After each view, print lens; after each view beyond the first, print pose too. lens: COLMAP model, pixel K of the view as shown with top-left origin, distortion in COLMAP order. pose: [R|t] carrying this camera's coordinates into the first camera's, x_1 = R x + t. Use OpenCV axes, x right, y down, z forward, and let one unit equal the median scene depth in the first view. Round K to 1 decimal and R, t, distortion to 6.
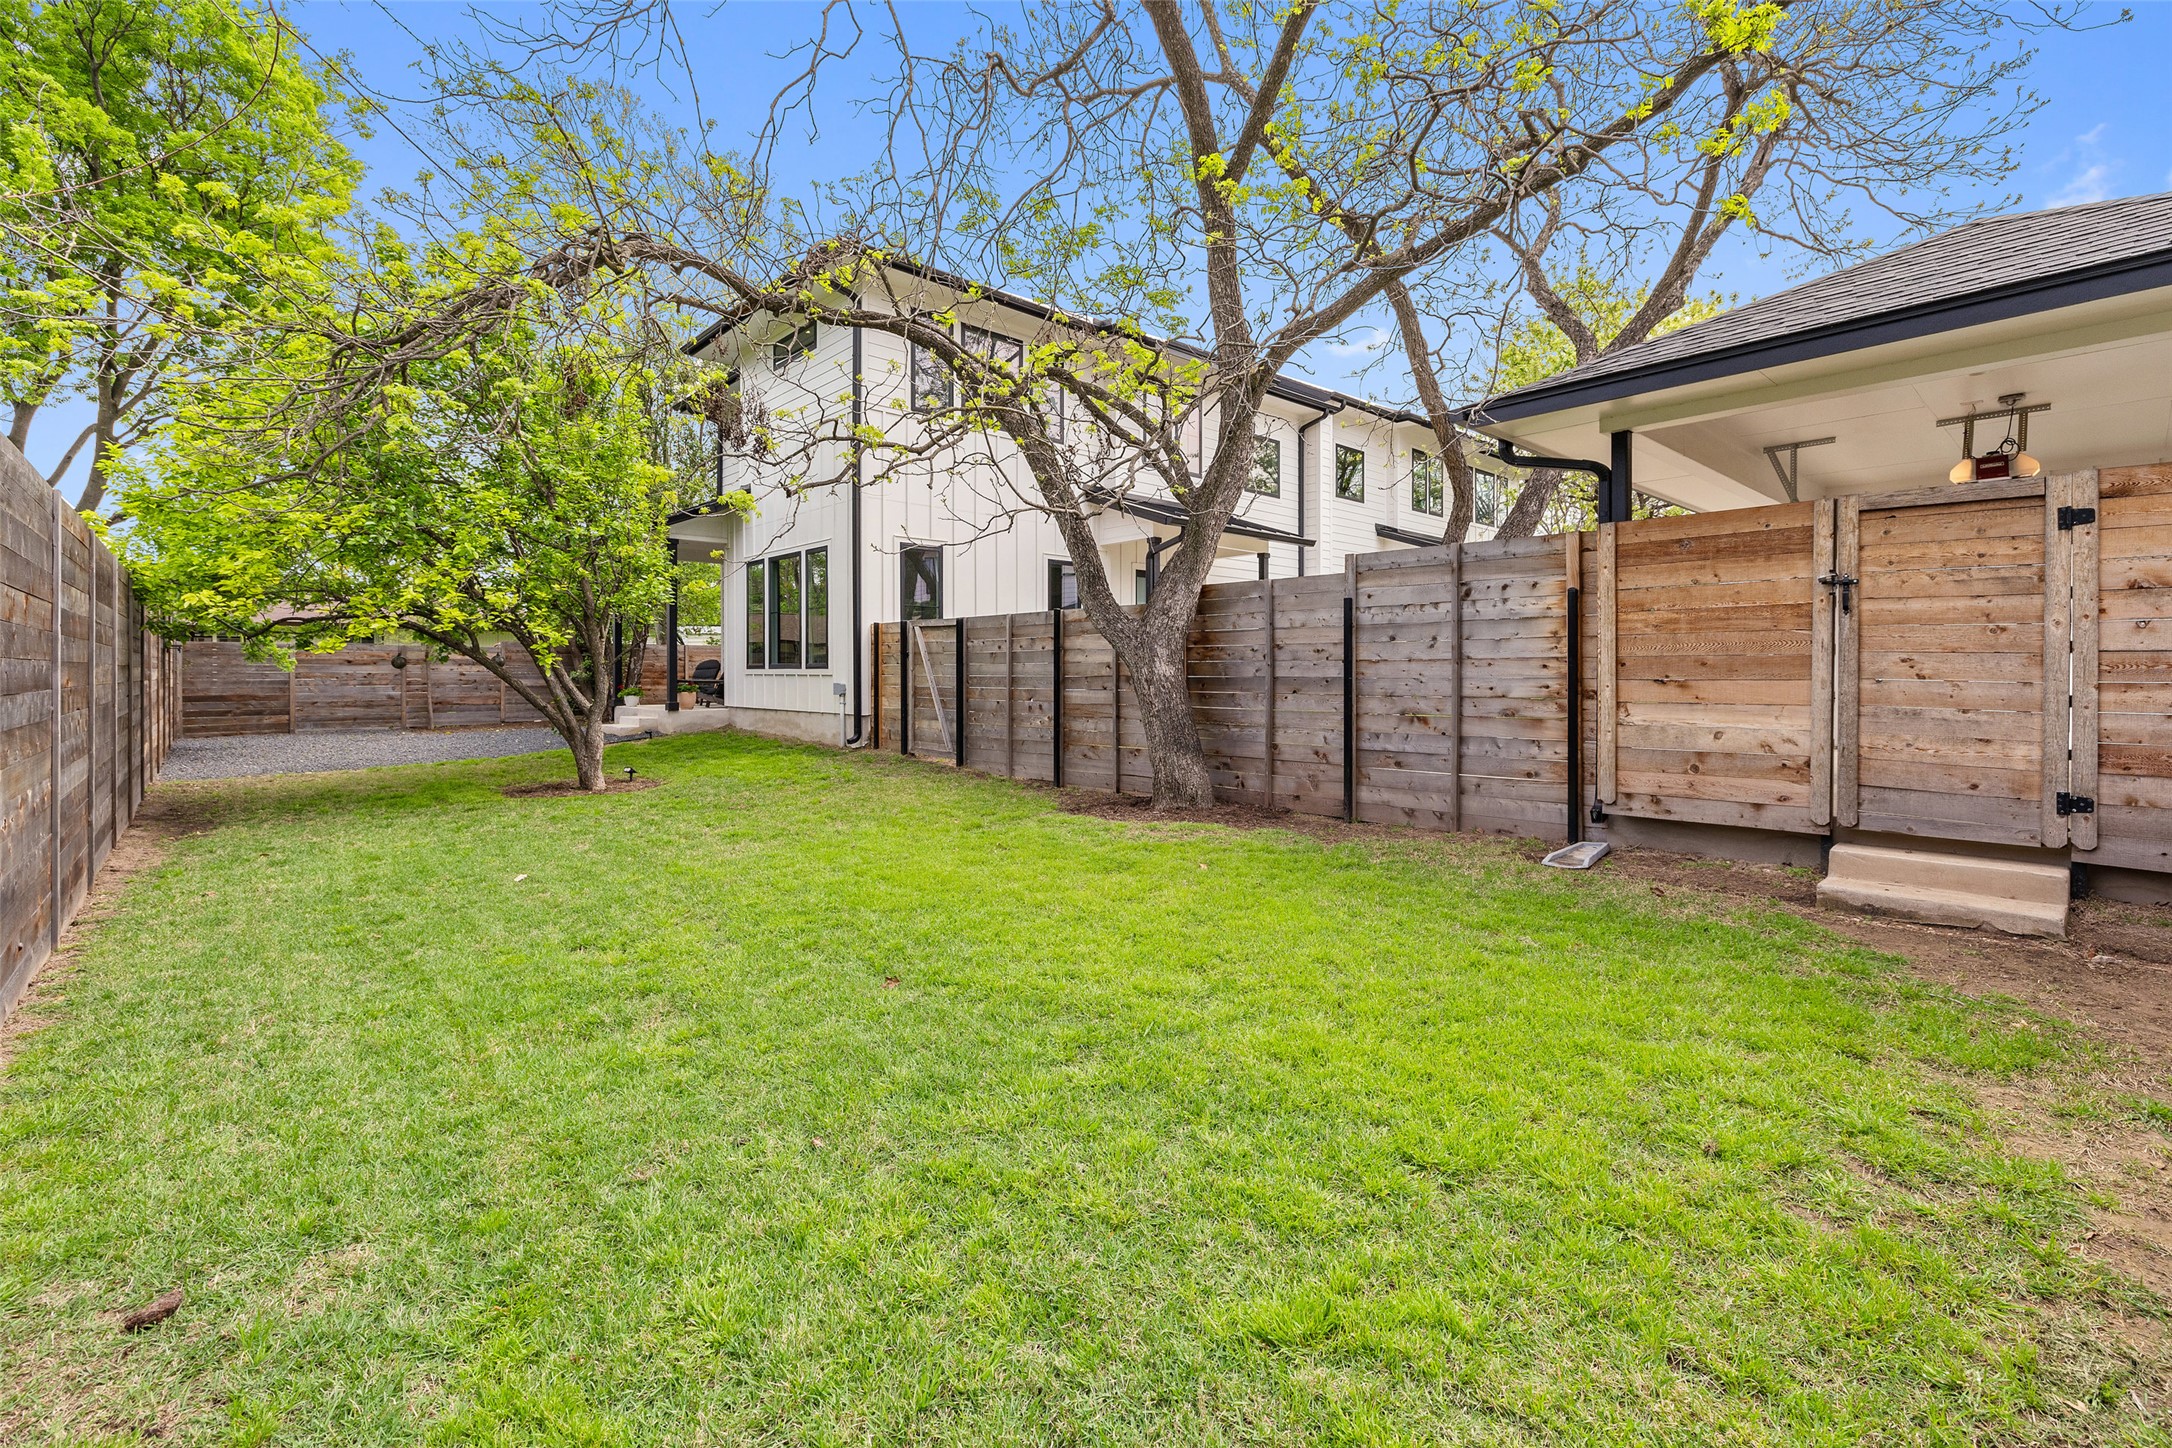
lens RADIAL K [[922.3, 0, 1094.7], [0, 922.3, 671.1], [0, 0, 1]] dist [0.001543, -0.000077]
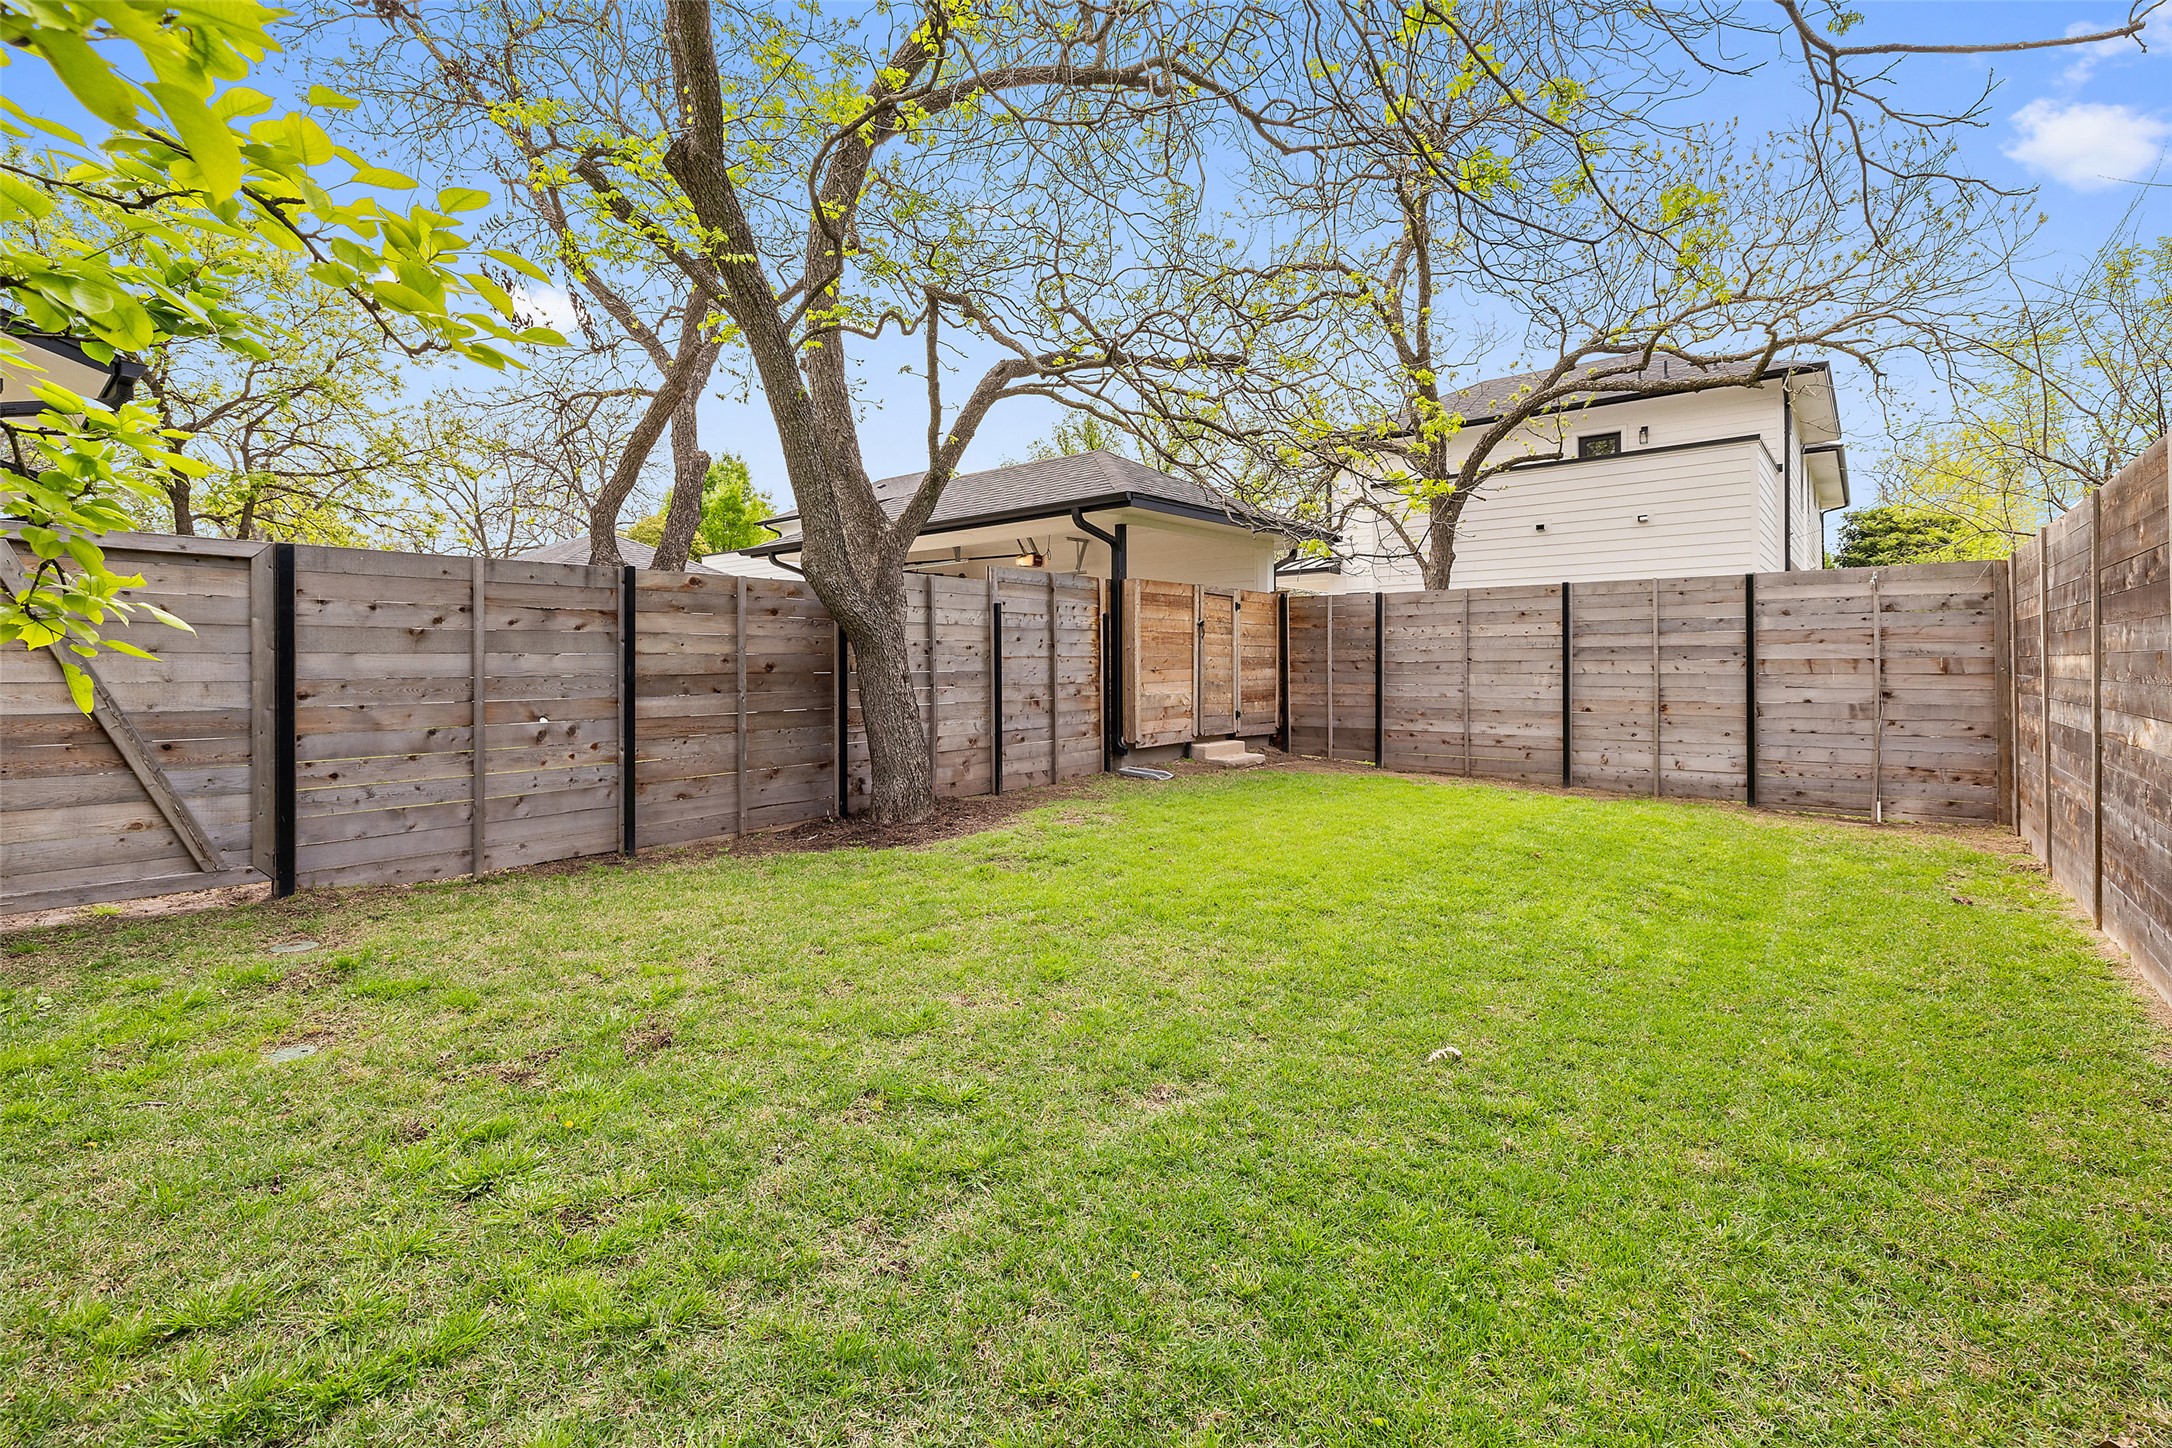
lens RADIAL K [[922.3, 0, 1094.7], [0, 922.3, 671.1], [0, 0, 1]] dist [0.001543, -0.000077]
pose [[-0.085672, -0.007946, 0.996292, -0.856594], [0.006193, 0.999945, 0.008508, -0.002113], [-0.996304, 0.006899, -0.085618, 0.932102]]
